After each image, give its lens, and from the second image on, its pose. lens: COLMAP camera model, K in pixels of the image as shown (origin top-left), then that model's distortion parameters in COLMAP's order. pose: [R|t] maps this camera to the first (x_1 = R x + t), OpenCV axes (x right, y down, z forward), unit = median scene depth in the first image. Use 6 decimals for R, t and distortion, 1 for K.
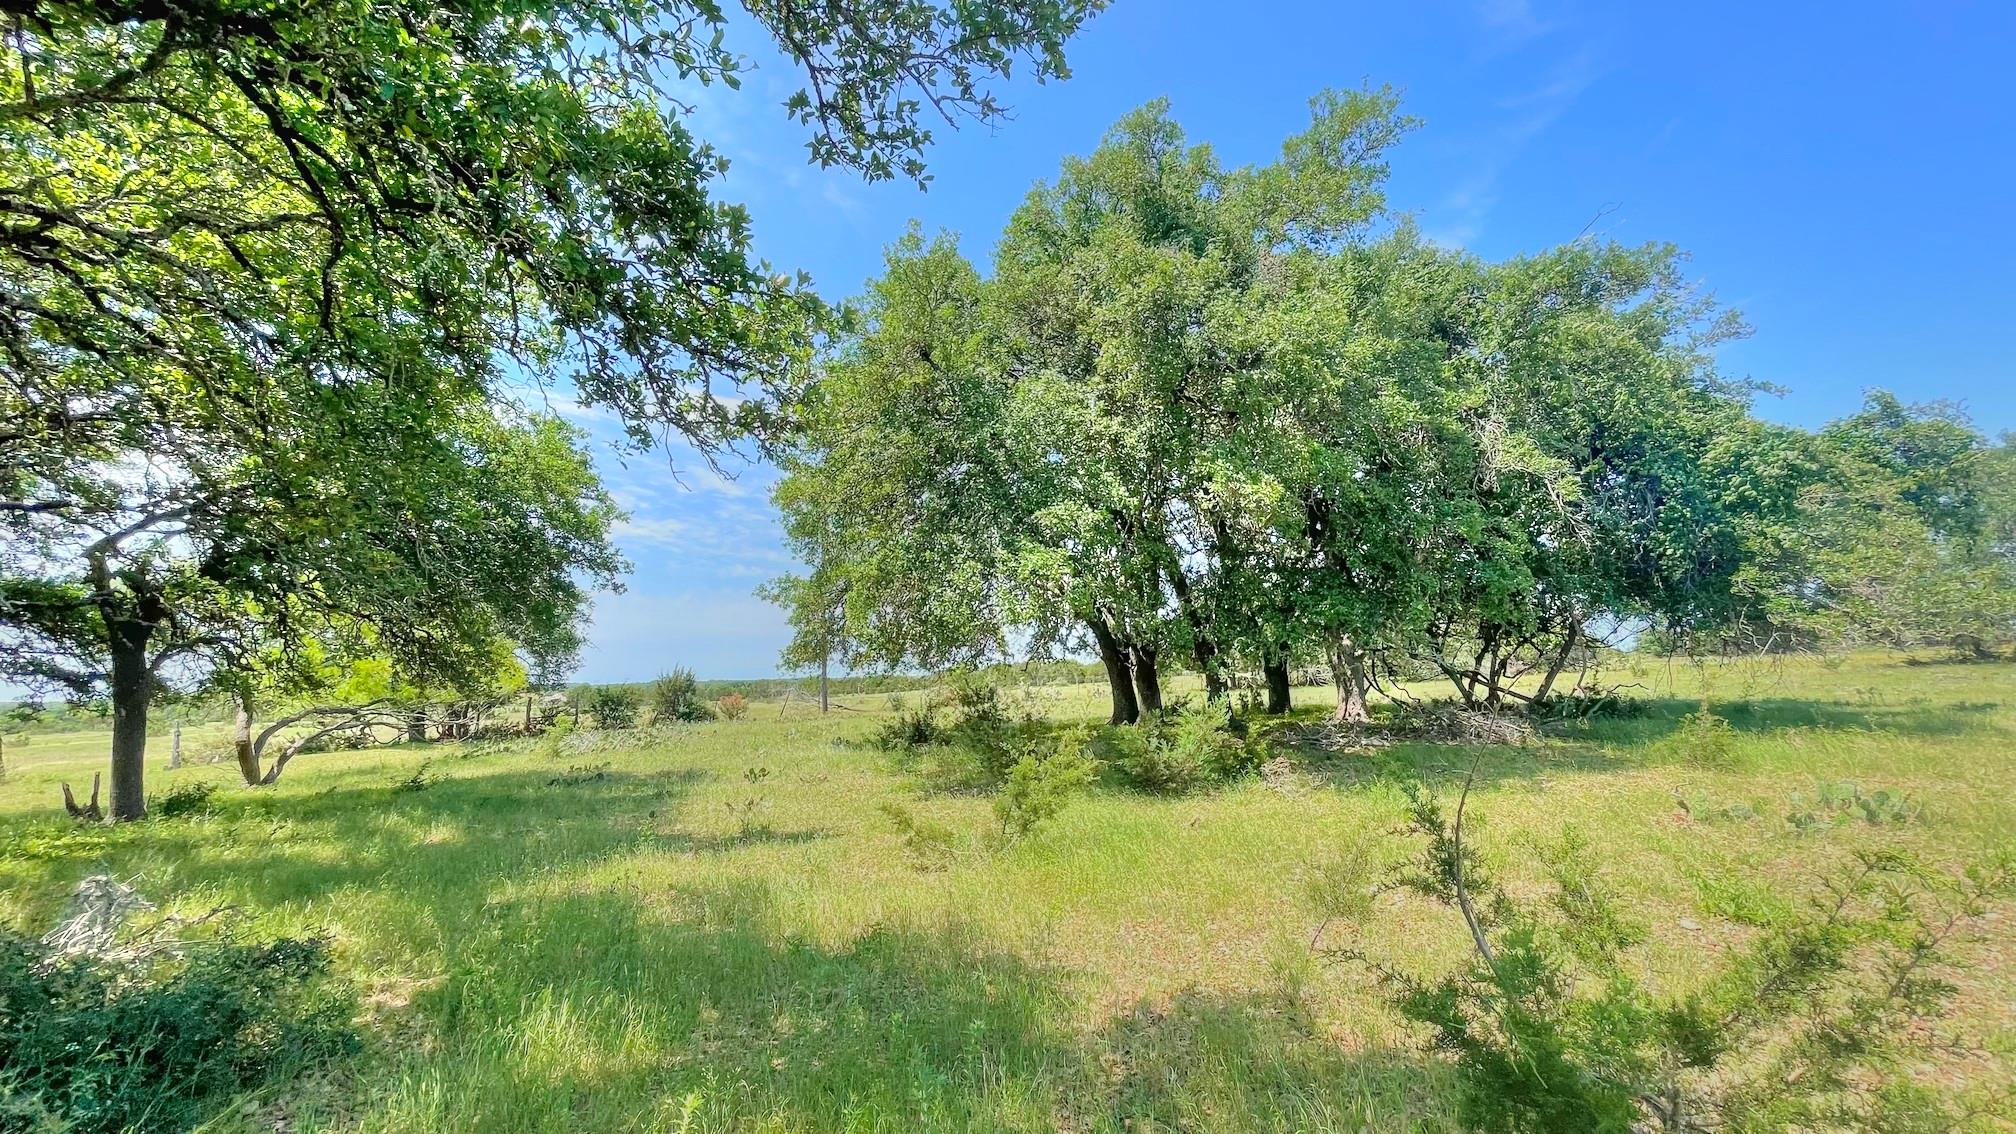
lens RADIAL K [[811.6, 0, 1008.0], [0, 811.6, 567.0], [0, 0, 1]] dist [-0.001730, -0.008072]
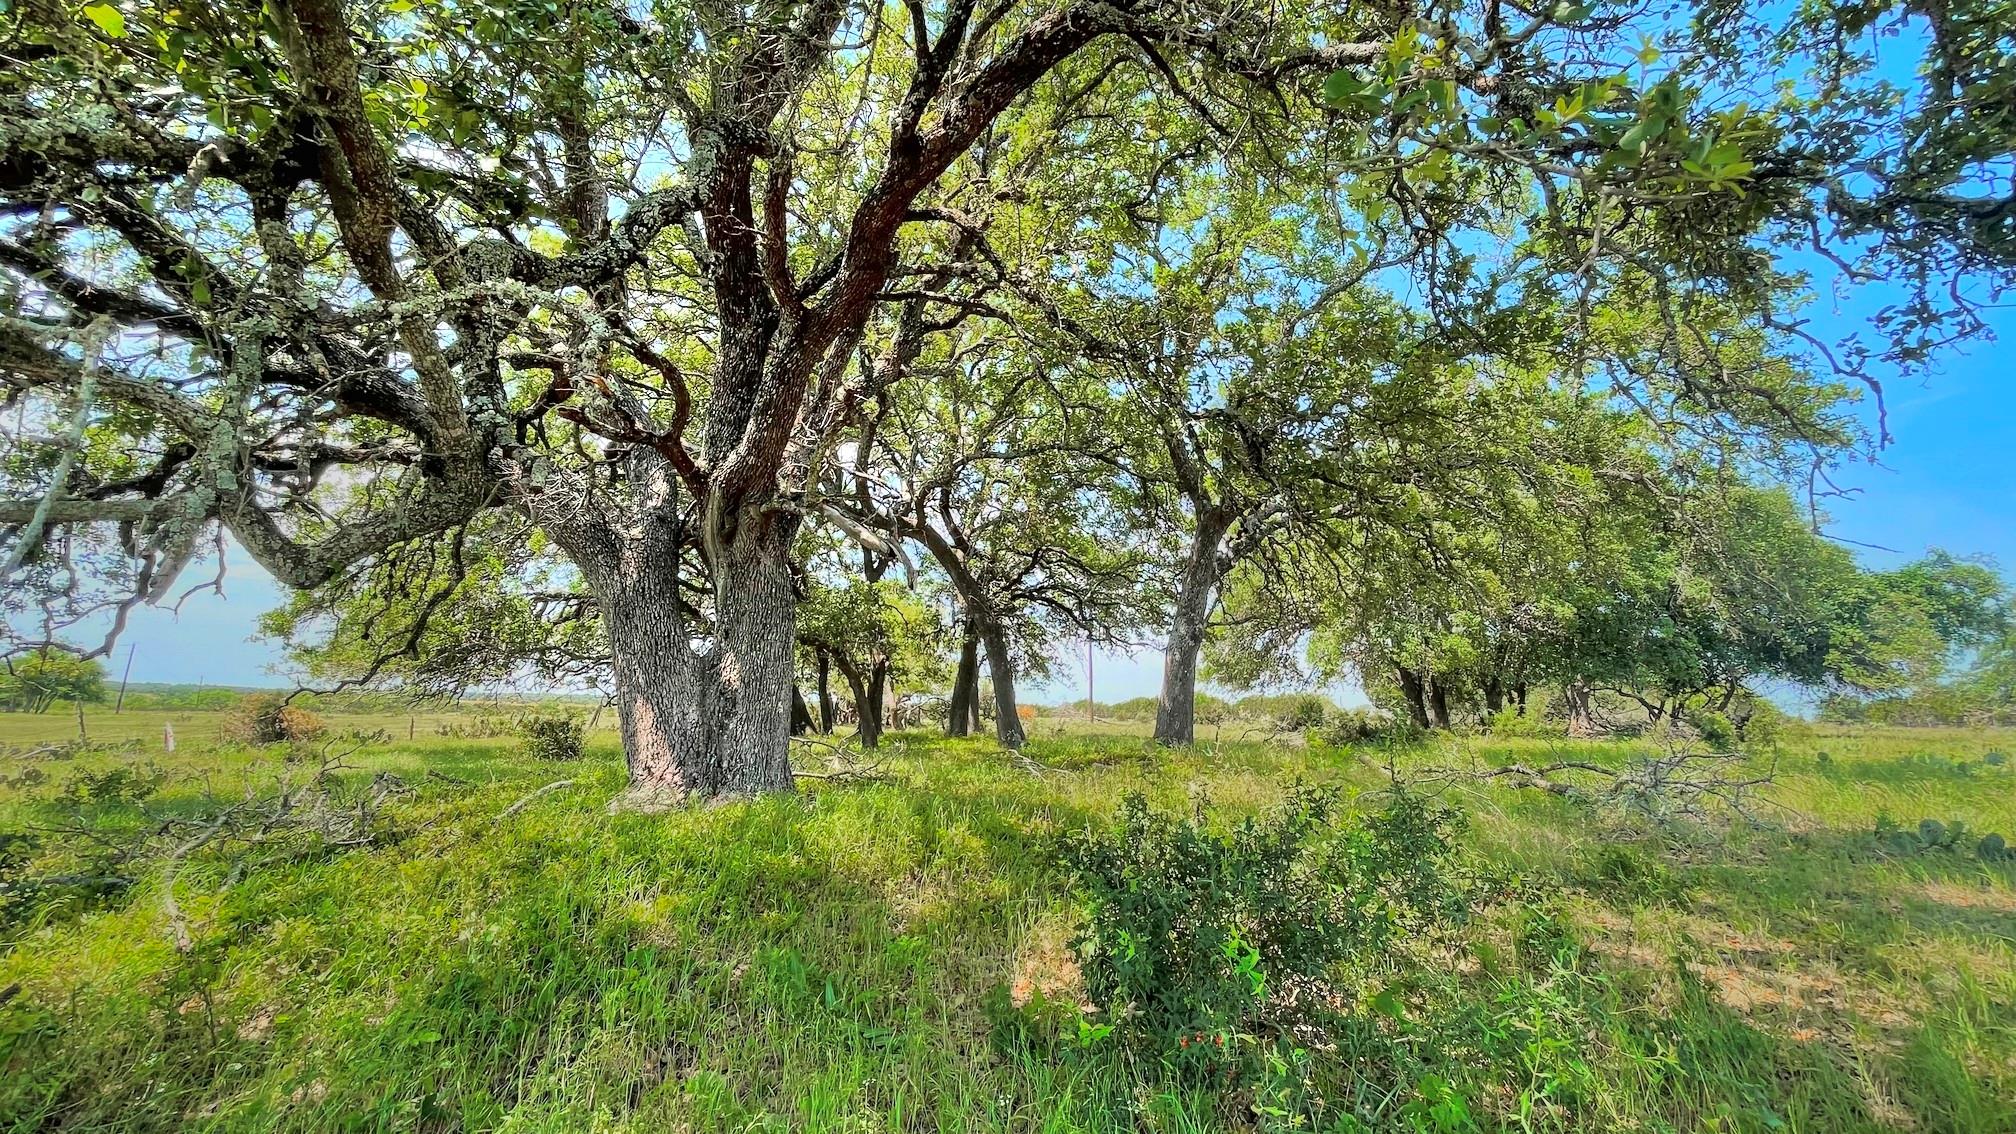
lens RADIAL K [[811.6, 0, 1008.0], [0, 811.6, 567.0], [0, 0, 1]] dist [-0.001730, -0.008072]
pose [[0.990840, 0.027043, -0.132309, -0.629379], [-0.032221, 0.998790, -0.037153, -0.057079], [0.131144, 0.041076, 0.990512, -0.948822]]
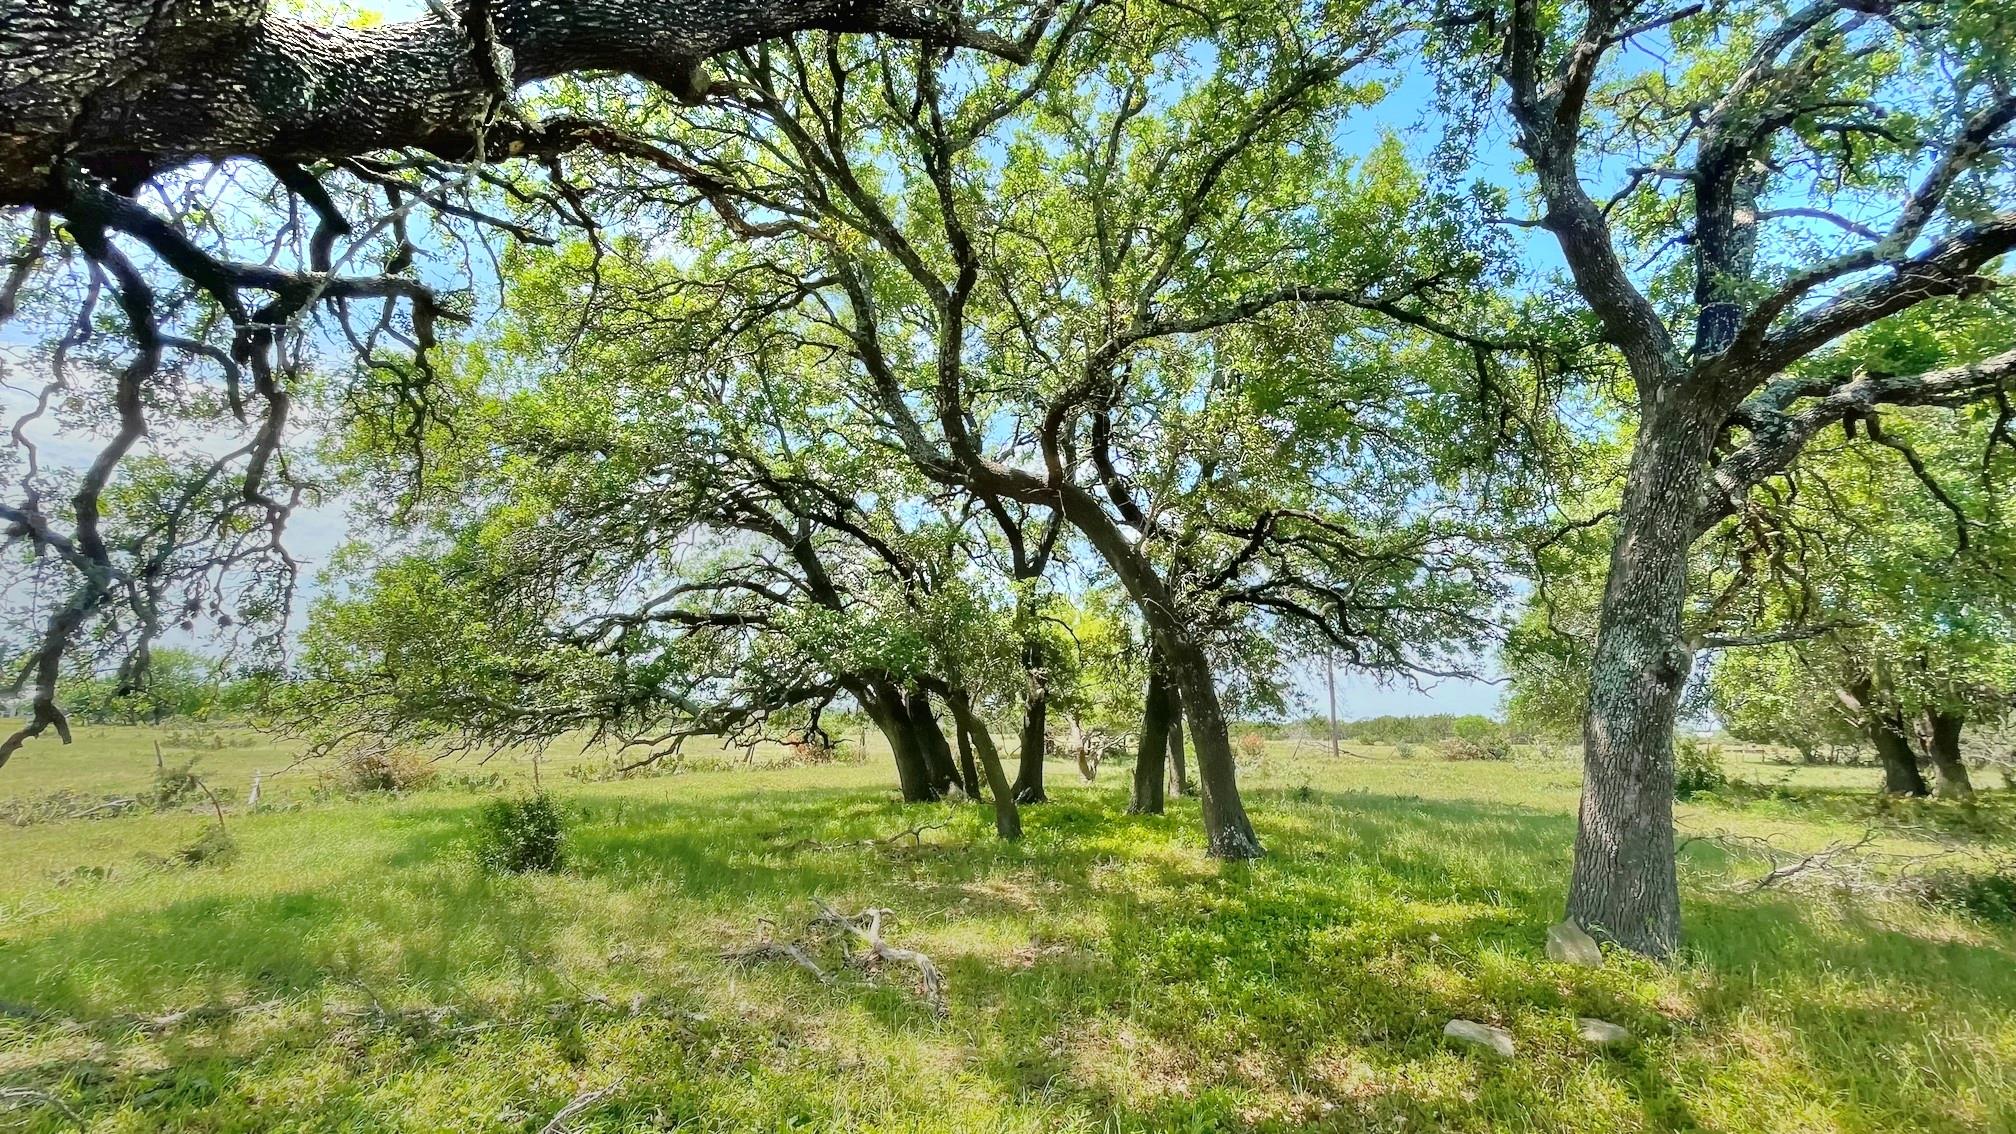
lens RADIAL K [[811.6, 0, 1008.0], [0, 811.6, 567.0], [0, 0, 1]] dist [-0.001730, -0.008072]
pose [[0.923438, -0.016510, -0.383393, -0.683029], [-0.002281, 0.998820, -0.048506, -0.050440], [0.383741, 0.045666, 0.922311, -0.464659]]
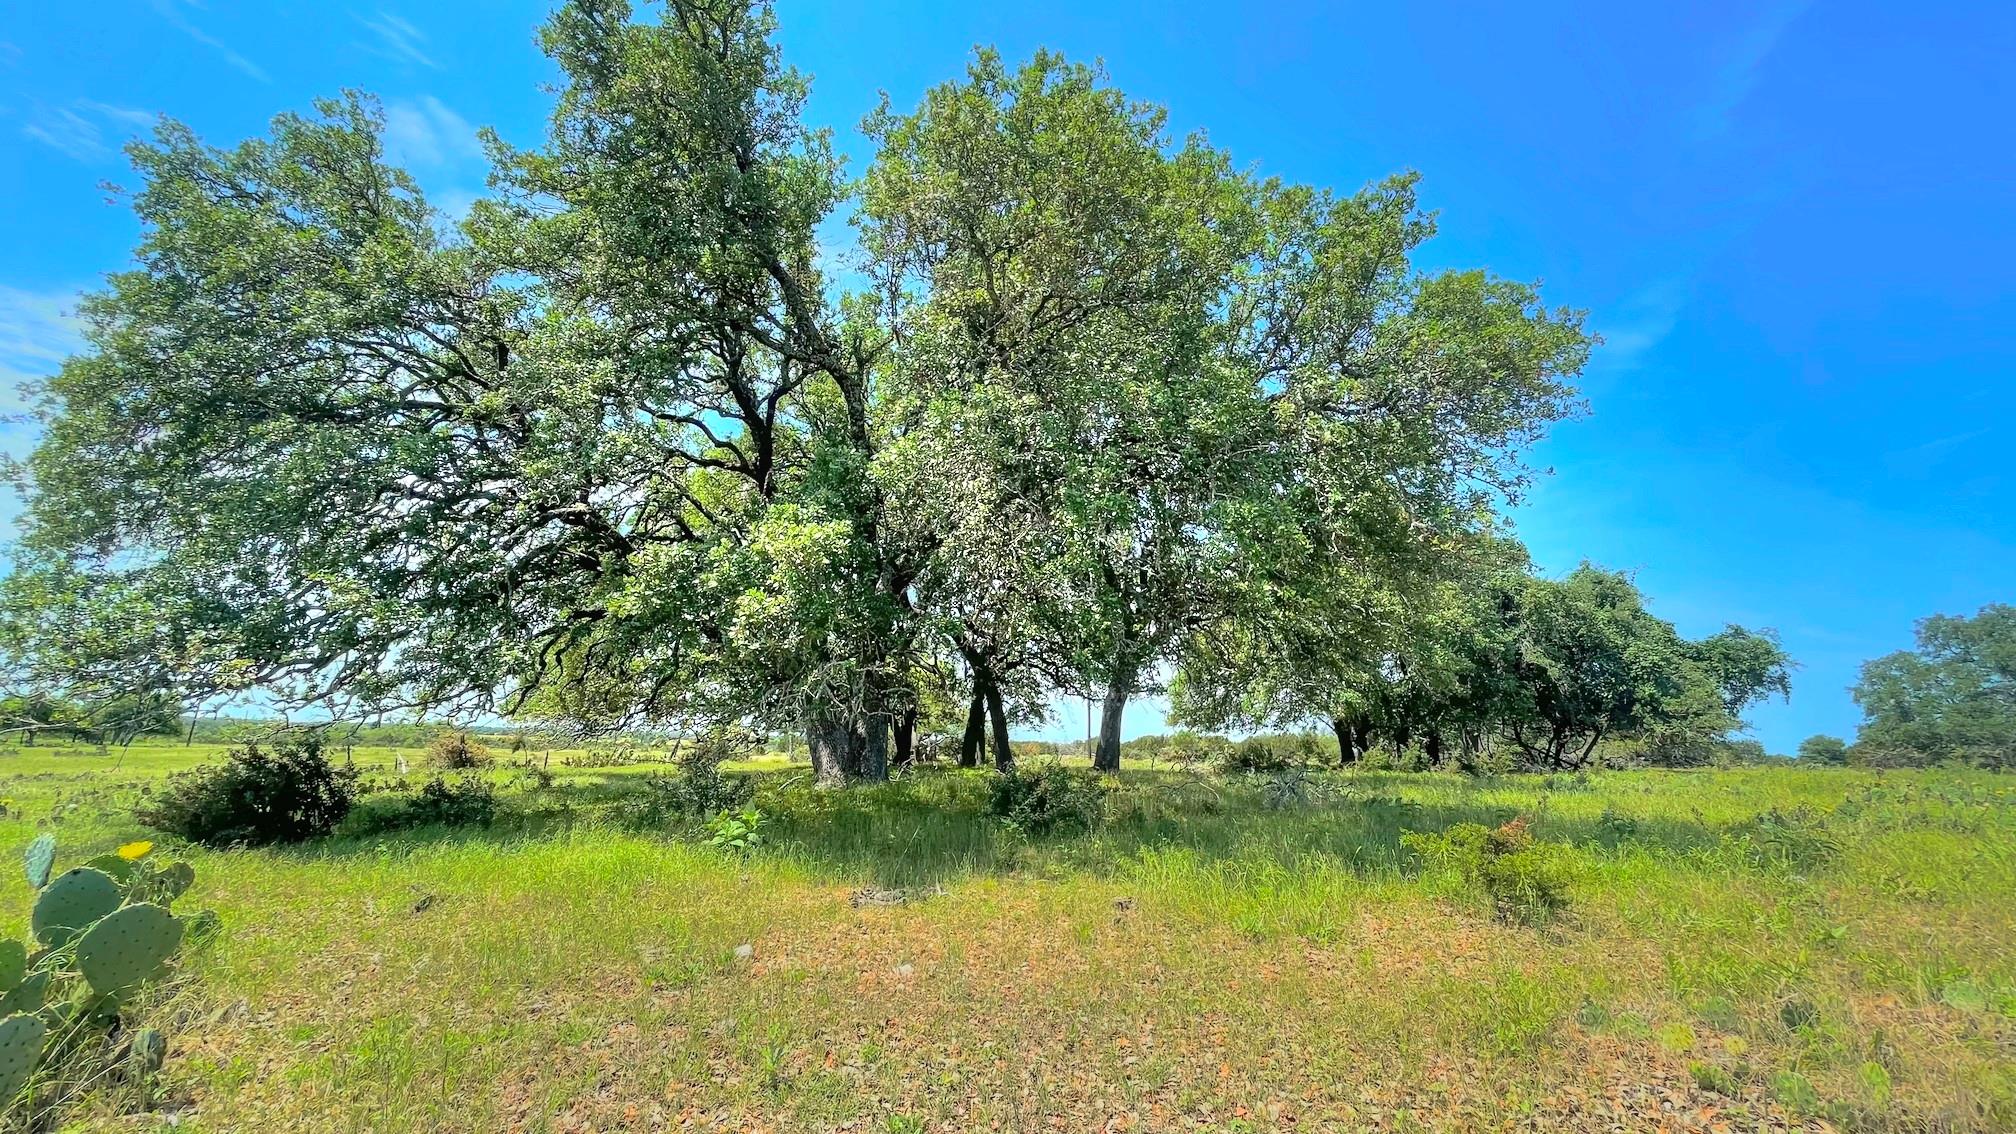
lens RADIAL K [[811.6, 0, 1008.0], [0, 811.6, 567.0], [0, 0, 1]] dist [-0.001730, -0.008072]
pose [[0.988430, 0.022158, -0.150052, -0.522435], [-0.034549, 0.996157, -0.080479, -0.131667], [0.147692, 0.084732, 0.985397, -1.472315]]
